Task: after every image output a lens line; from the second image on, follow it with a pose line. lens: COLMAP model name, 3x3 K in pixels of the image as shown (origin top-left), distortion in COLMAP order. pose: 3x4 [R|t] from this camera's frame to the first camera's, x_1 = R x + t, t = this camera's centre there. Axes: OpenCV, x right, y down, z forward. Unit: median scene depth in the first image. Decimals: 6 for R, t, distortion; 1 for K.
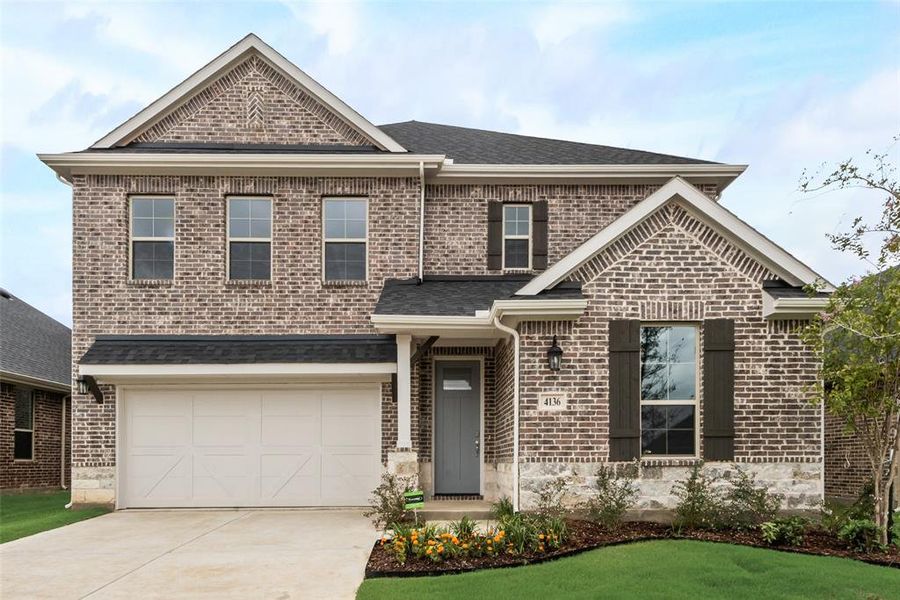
lens RADIAL K [[580.3, 0, 450.0], [0, 580.3, 284.9], [0, 0, 1]] dist [0.000468, 0.000357]
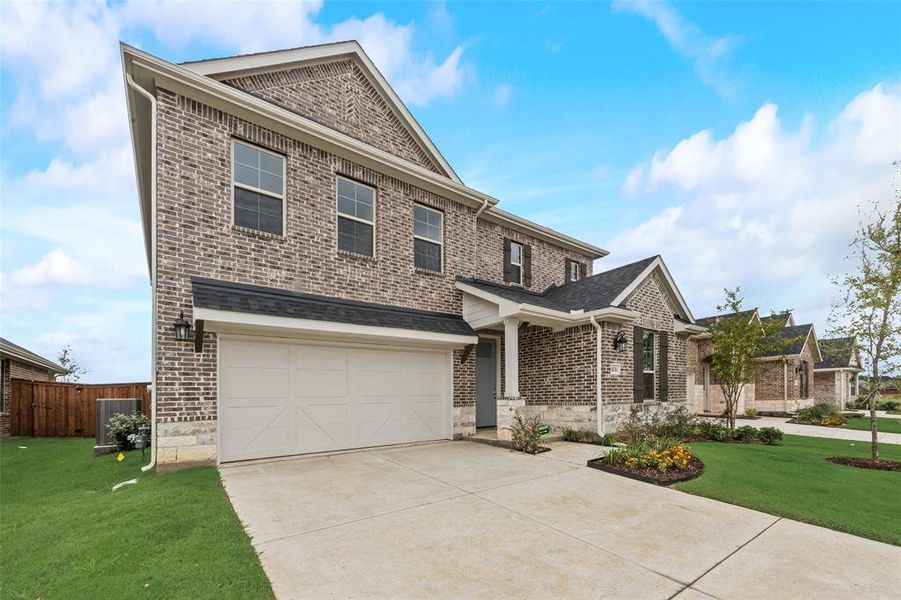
lens RADIAL K [[359.5, 0, 452.6], [0, 359.5, 304.3], [0, 0, 1]] dist [0.001652, 0.000147]
pose [[0.798988, 0.139078, 0.585043, -0.607595], [-0.157053, 0.987383, -0.020238, 0.077065], [-0.580476, -0.075713, 0.810750, 0.307295]]
